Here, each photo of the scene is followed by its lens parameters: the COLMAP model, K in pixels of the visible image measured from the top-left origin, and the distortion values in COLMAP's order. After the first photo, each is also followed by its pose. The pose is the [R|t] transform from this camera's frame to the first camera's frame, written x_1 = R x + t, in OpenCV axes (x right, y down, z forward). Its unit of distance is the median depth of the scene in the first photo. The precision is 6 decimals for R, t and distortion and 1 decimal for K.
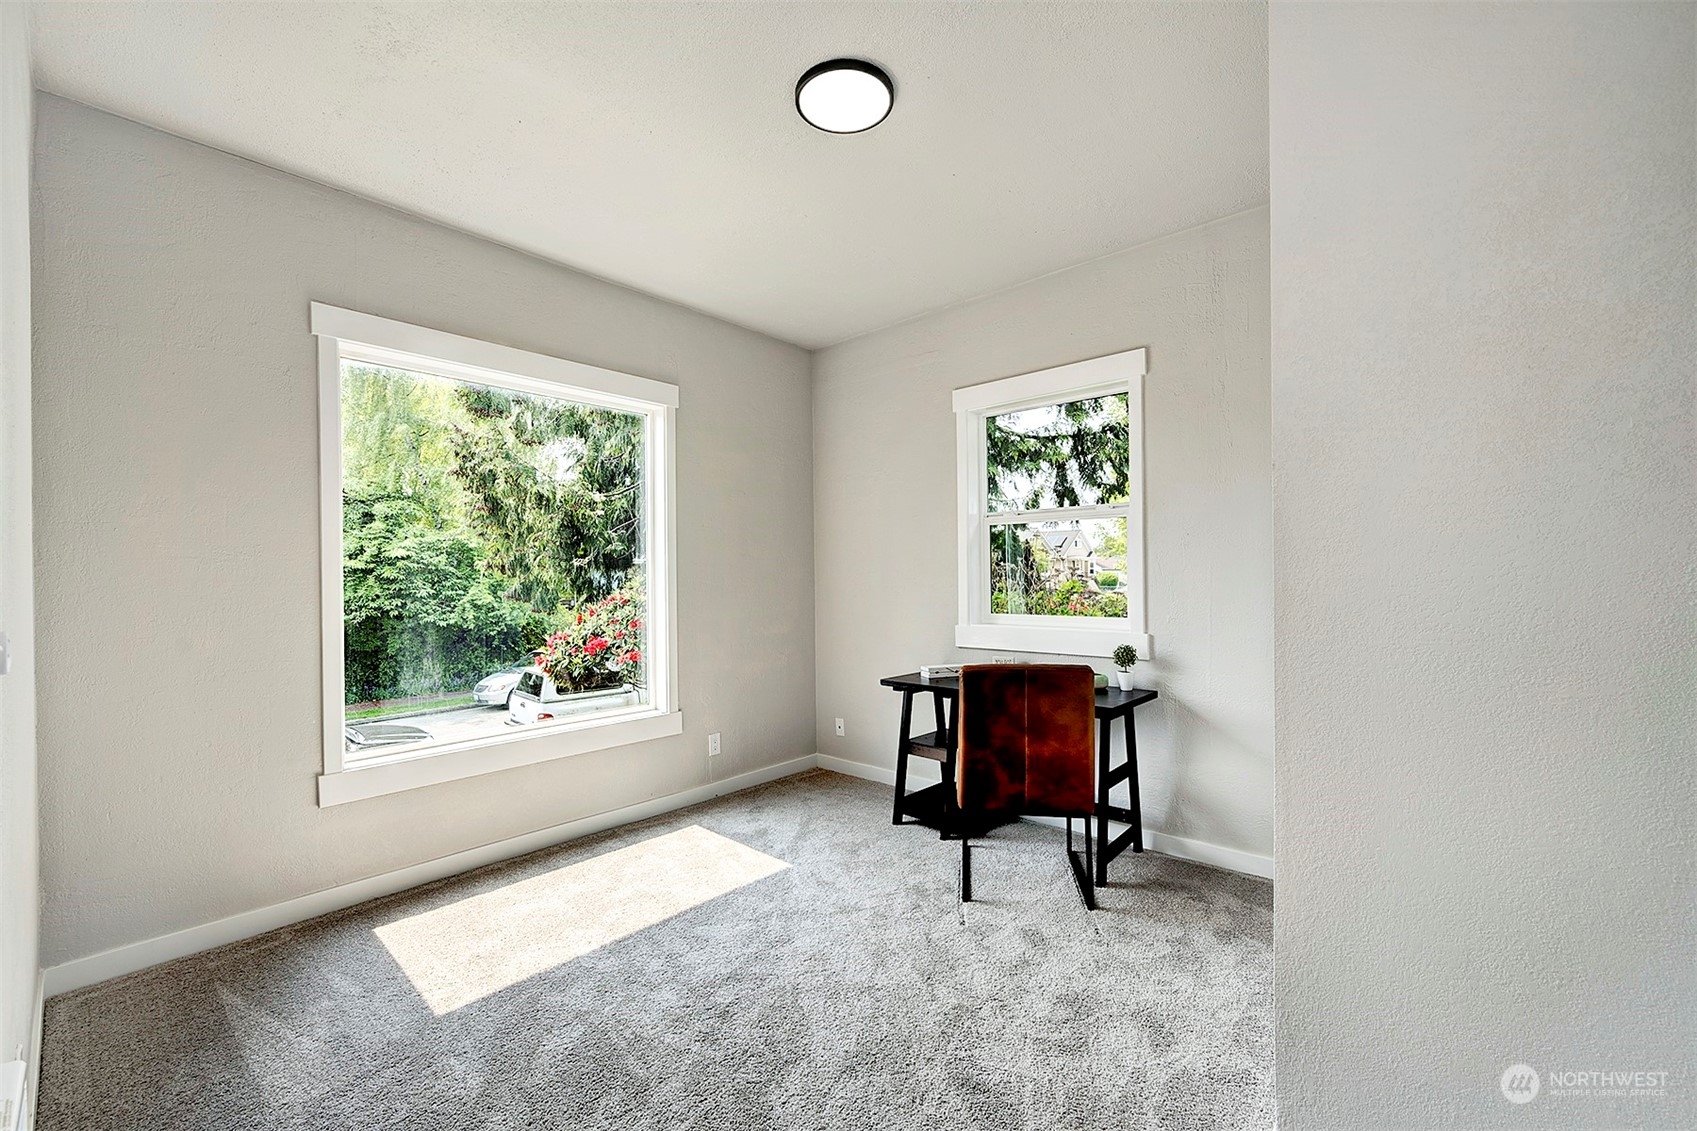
lens RADIAL K [[673.6, 0, 853.9], [0, 673.6, 569.9], [0, 0, 1]] dist [0.000991, 0.000163]
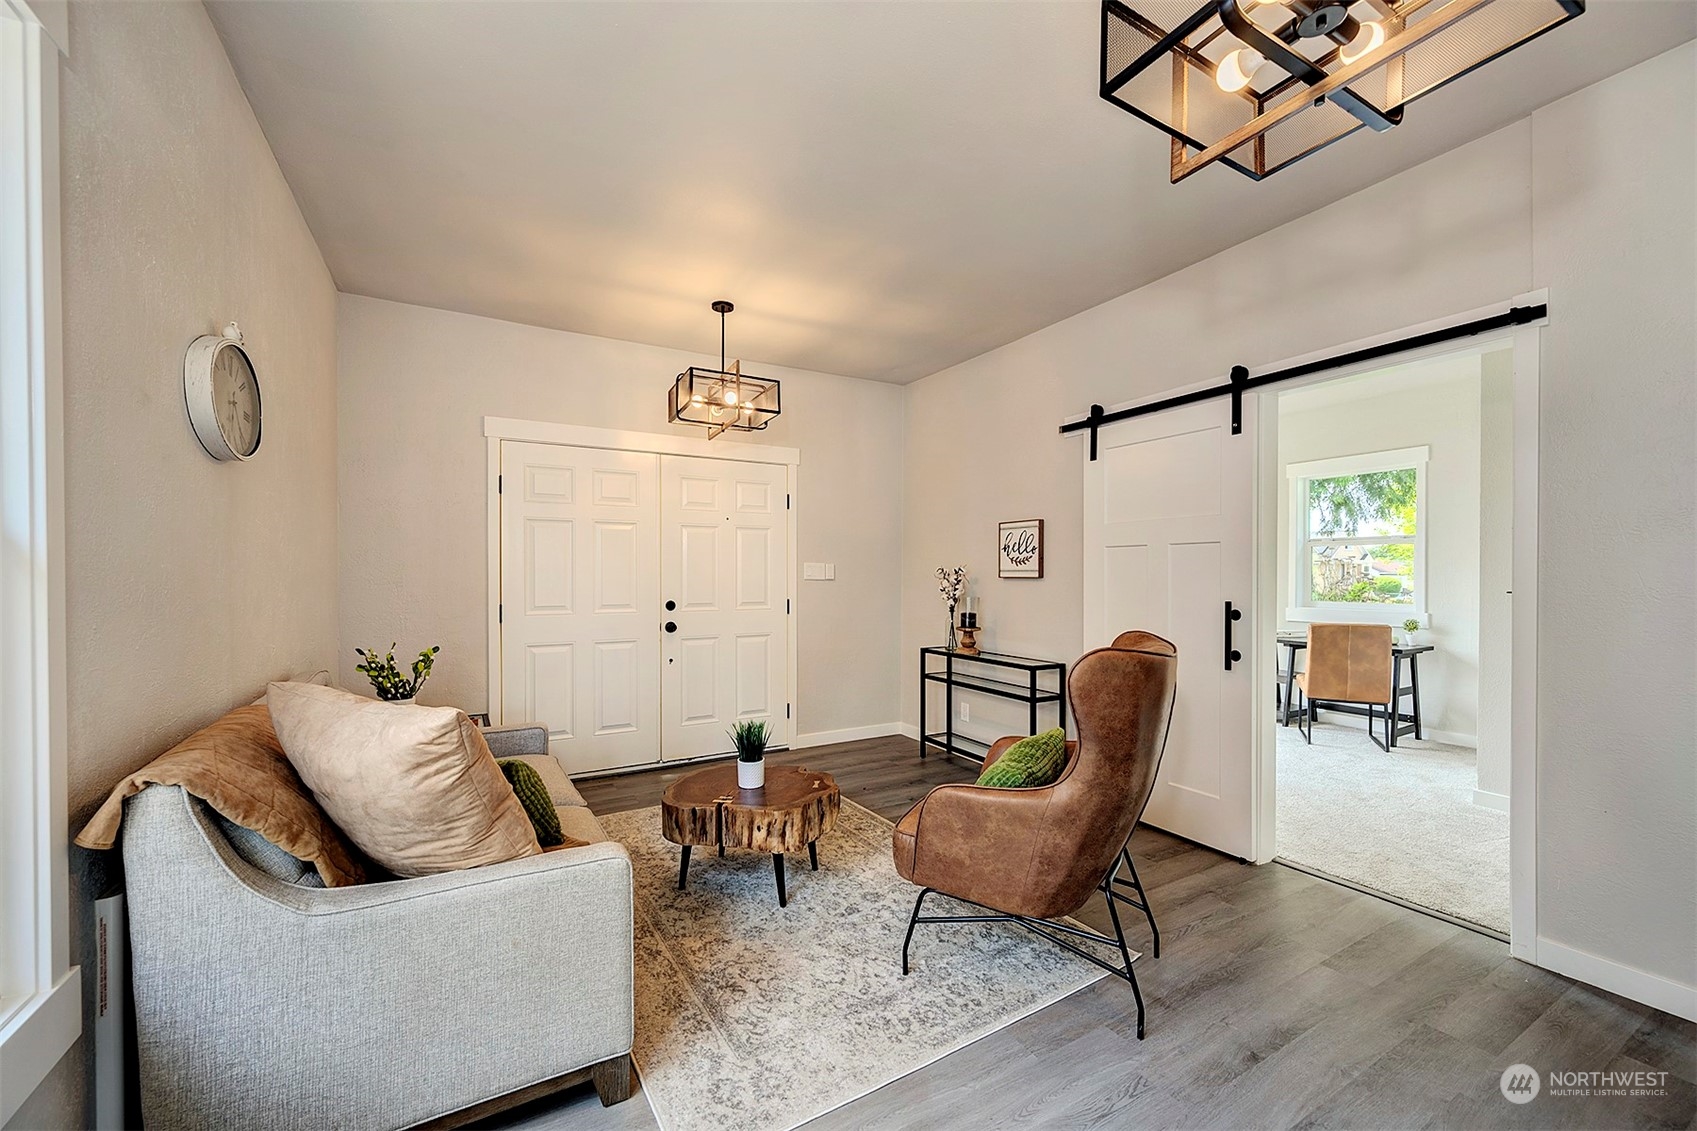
lens RADIAL K [[673.6, 0, 847.3], [0, 673.6, 570.8], [0, 0, 1]] dist [0.000991, 0.000163]
pose [[0.953147, 0.014966, -0.302136, -0.457175], [-0.013458, 0.999884, 0.007073, -0.003274], [0.302207, -0.002676, 0.953239, -1.089406]]
